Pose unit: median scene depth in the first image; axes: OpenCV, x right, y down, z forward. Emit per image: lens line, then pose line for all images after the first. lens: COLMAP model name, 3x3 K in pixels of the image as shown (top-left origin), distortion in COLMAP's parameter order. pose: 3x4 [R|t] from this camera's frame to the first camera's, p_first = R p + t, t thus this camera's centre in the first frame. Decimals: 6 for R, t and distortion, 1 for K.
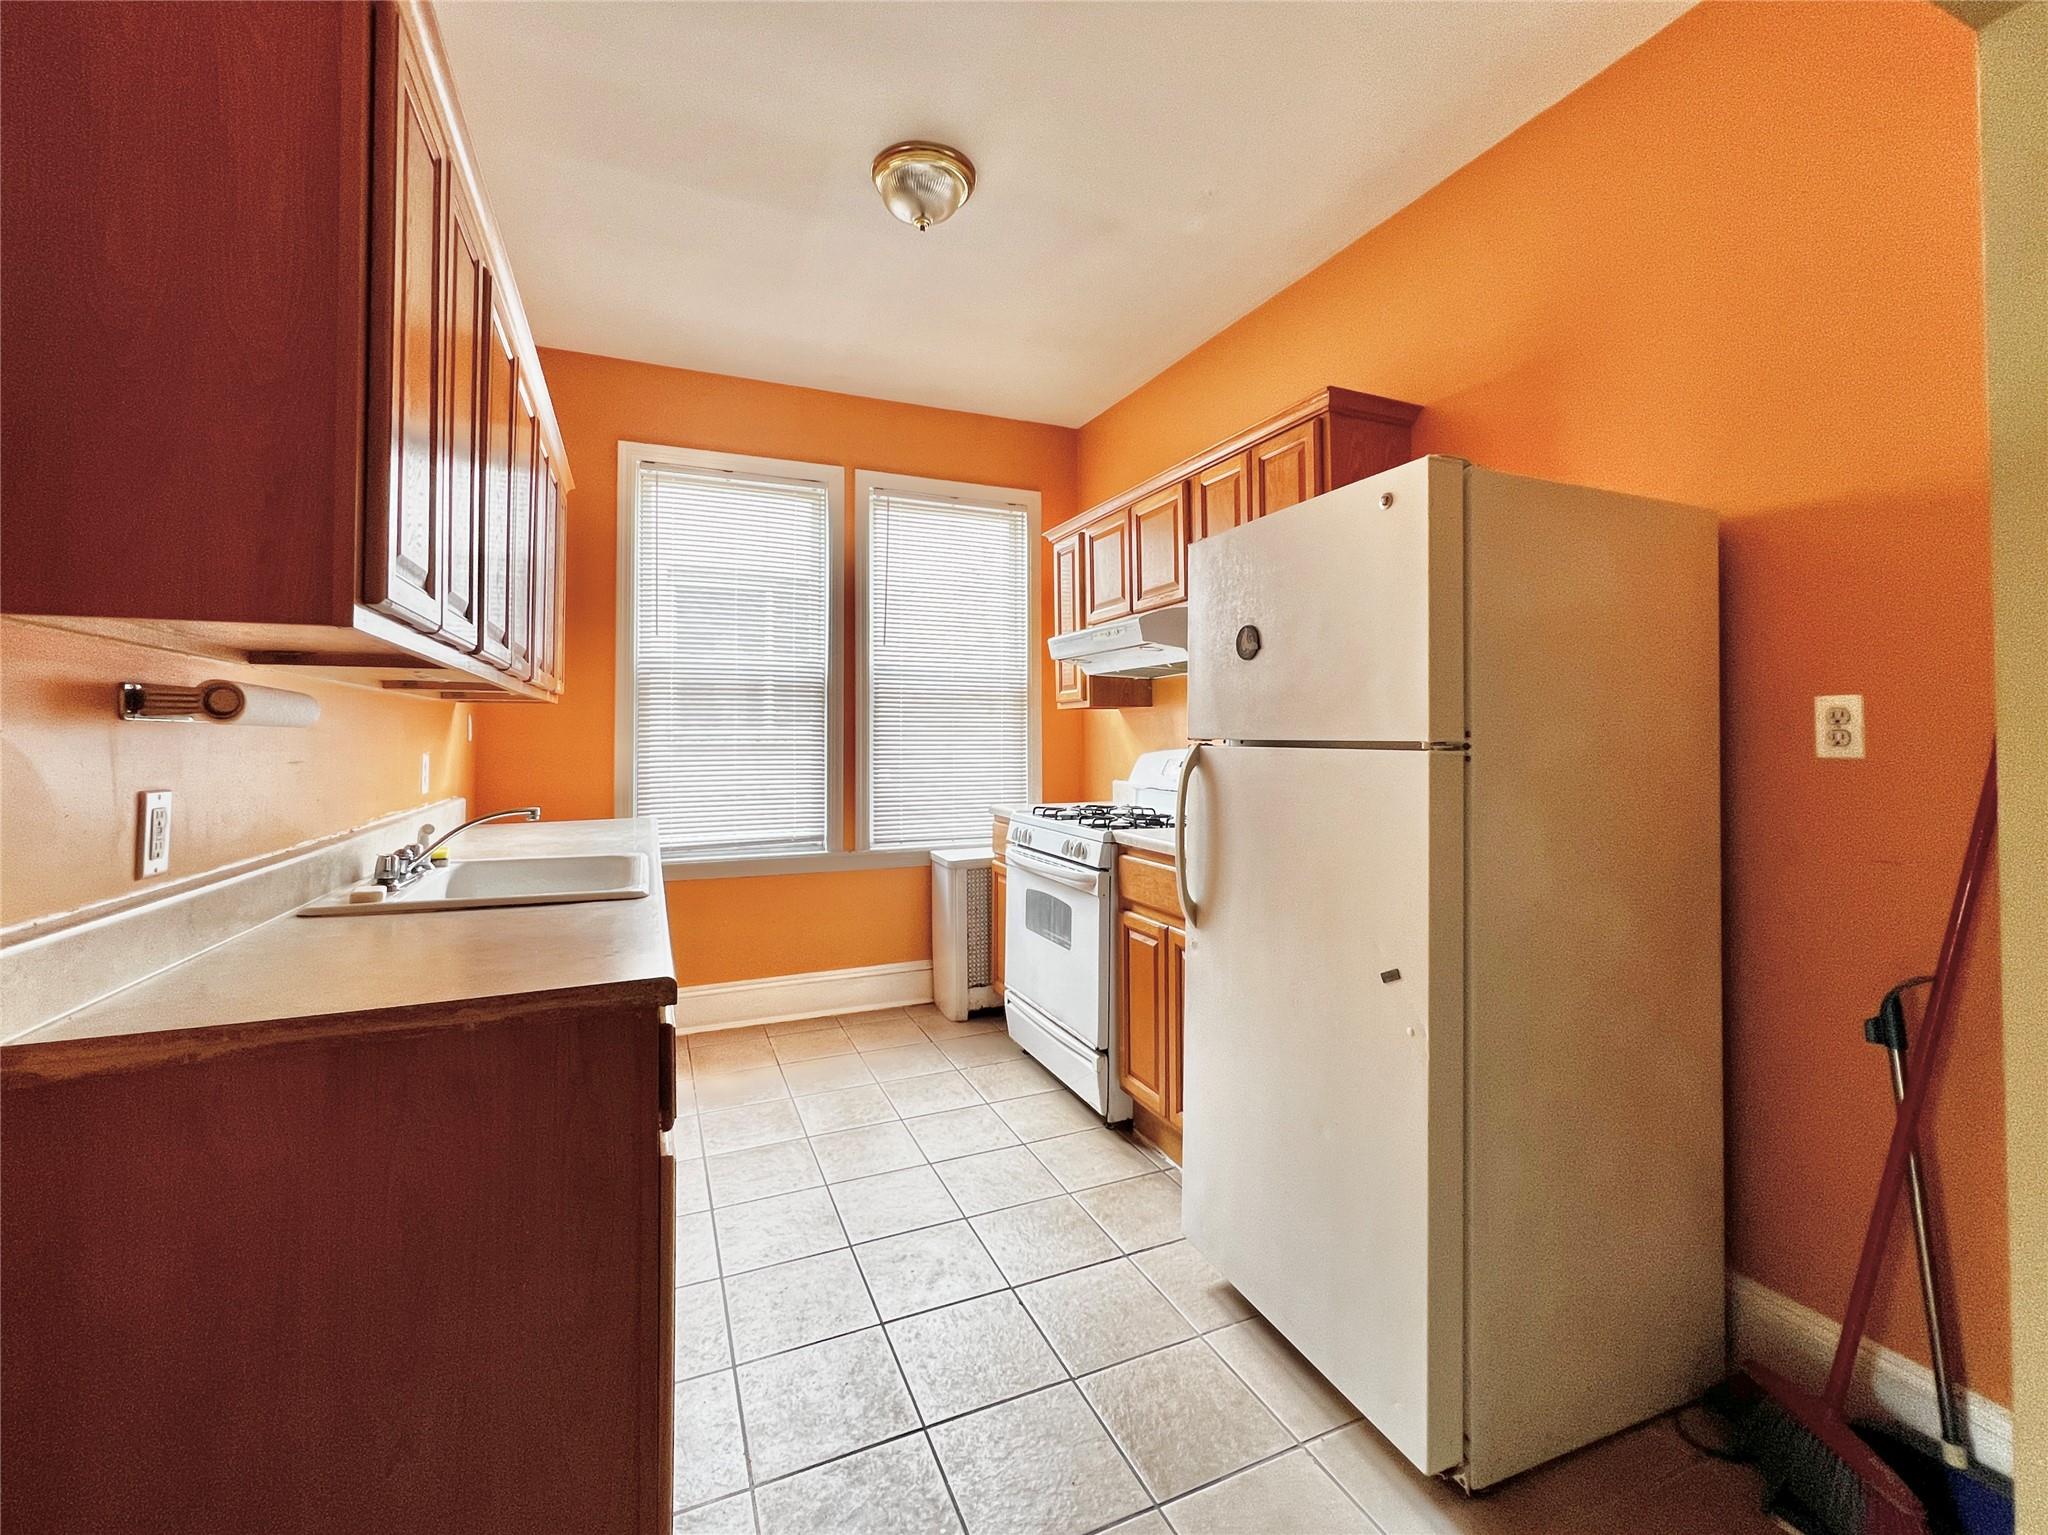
lens RADIAL K [[843.3, 0, 1006.4], [0, 843.3, 709.8], [0, 0, 1]] dist [0.000104, -0.000046]
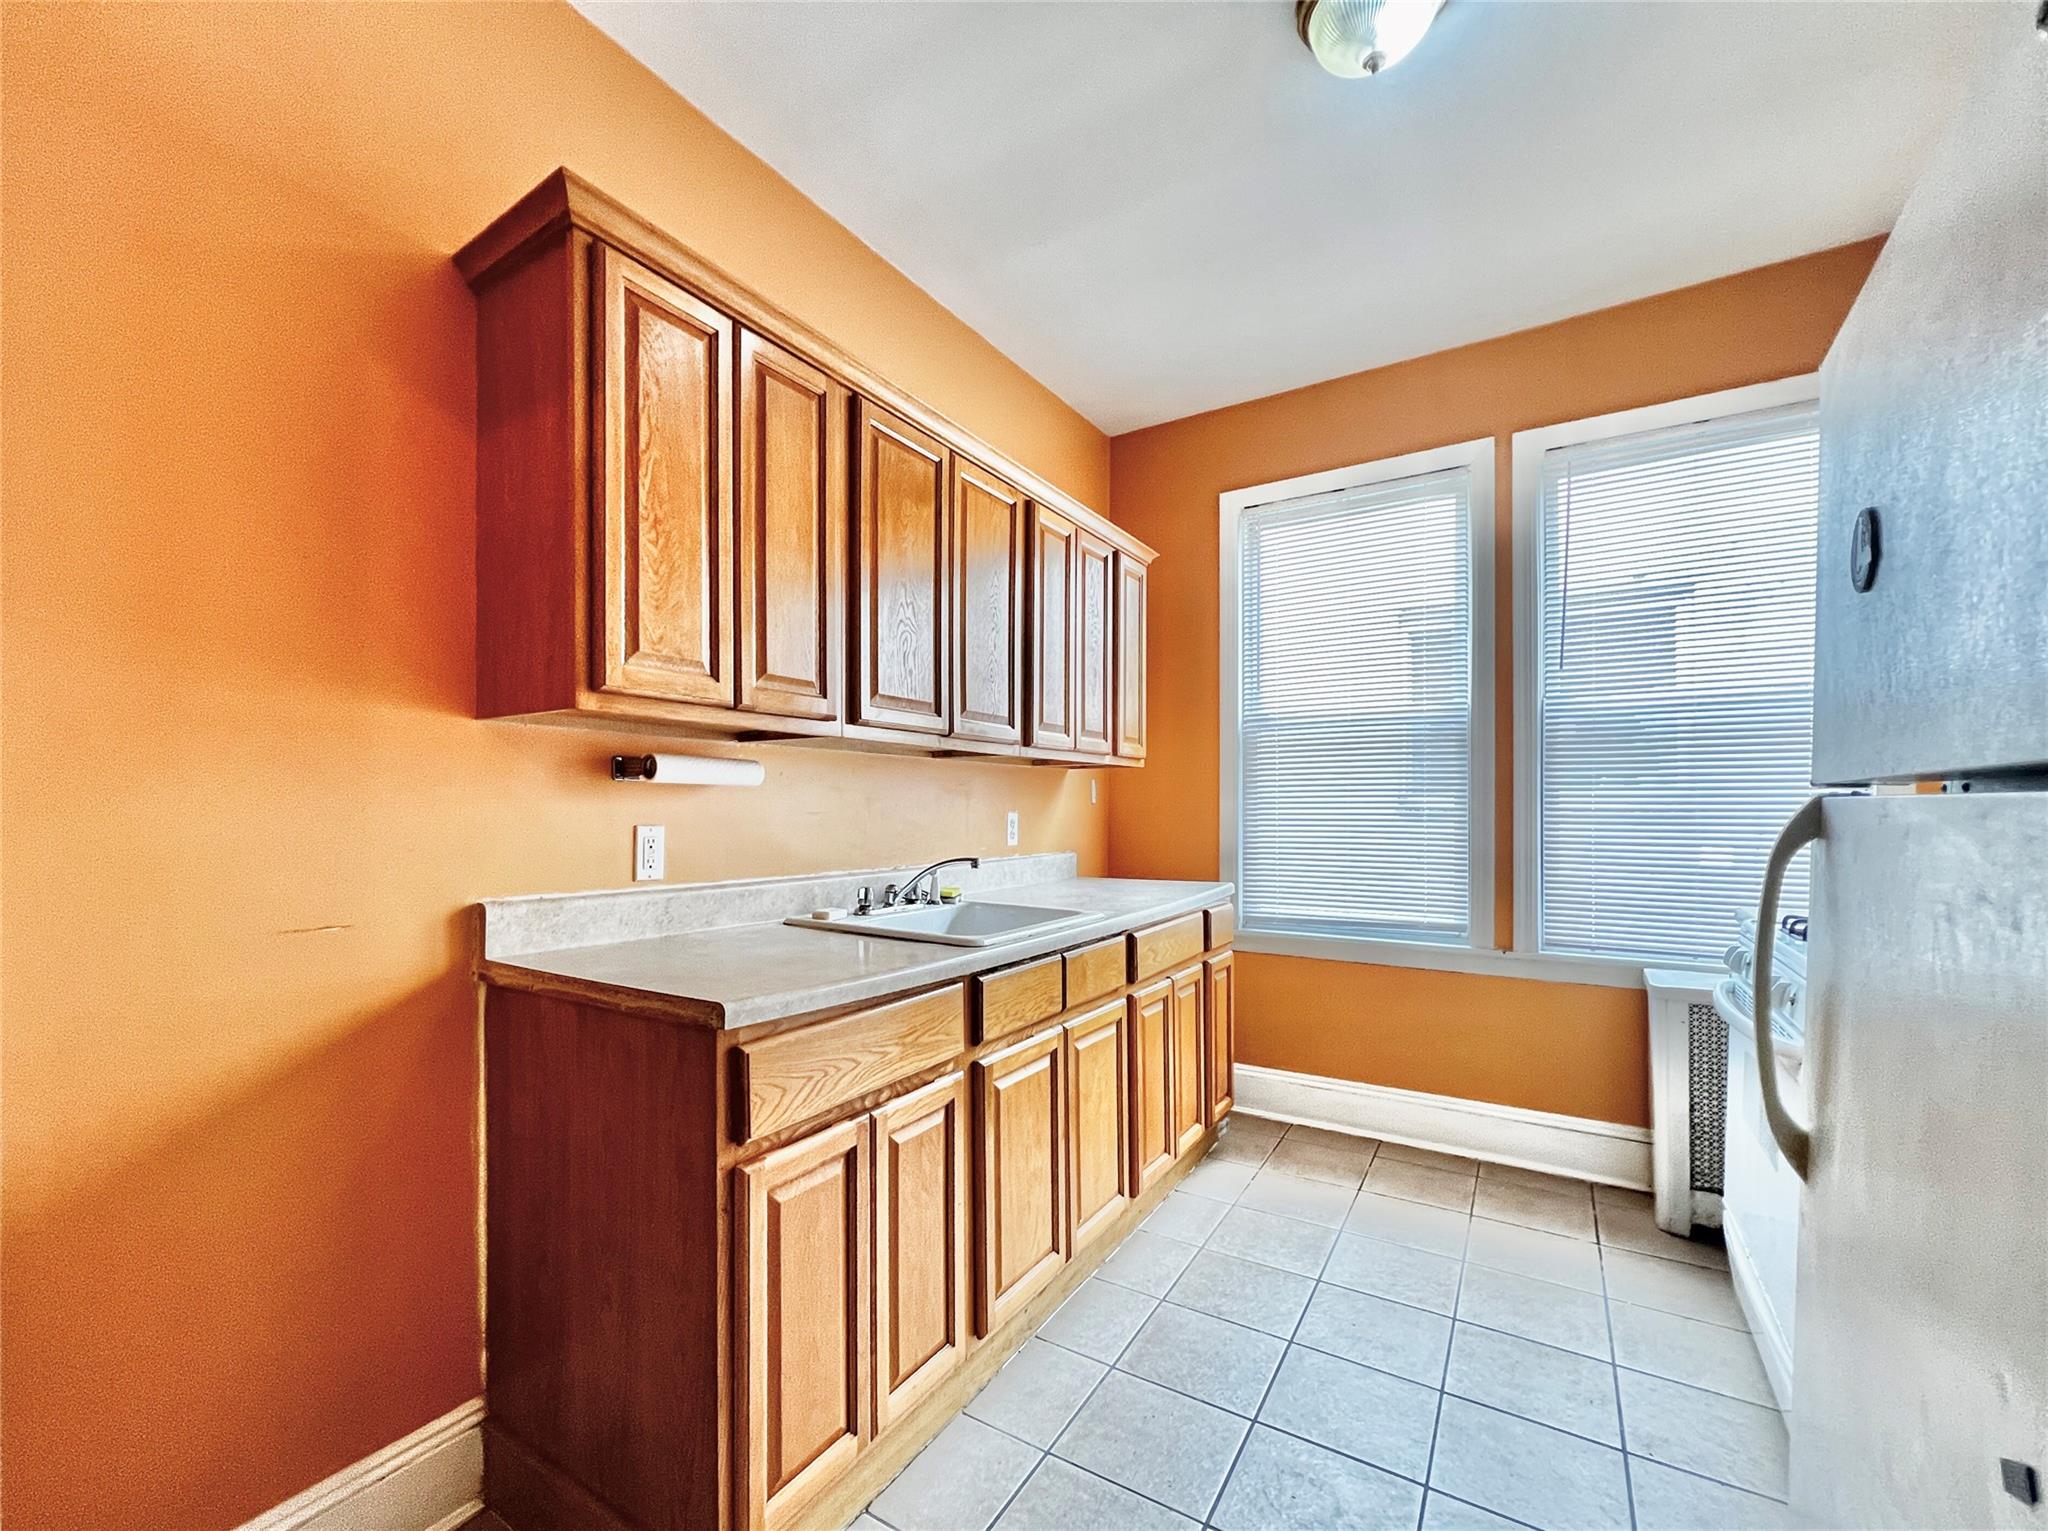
lens RADIAL K [[863.7, 0, 959.9], [0, 863.7, 810.8], [0, 0, 1]] dist [0.000000, -0.000049]
pose [[0.549319, 0.004587, -0.835600, 0.207654], [0.025324, 0.999434, 0.022135, 0.015513], [0.835229, -0.033320, 0.548892, 0.195783]]
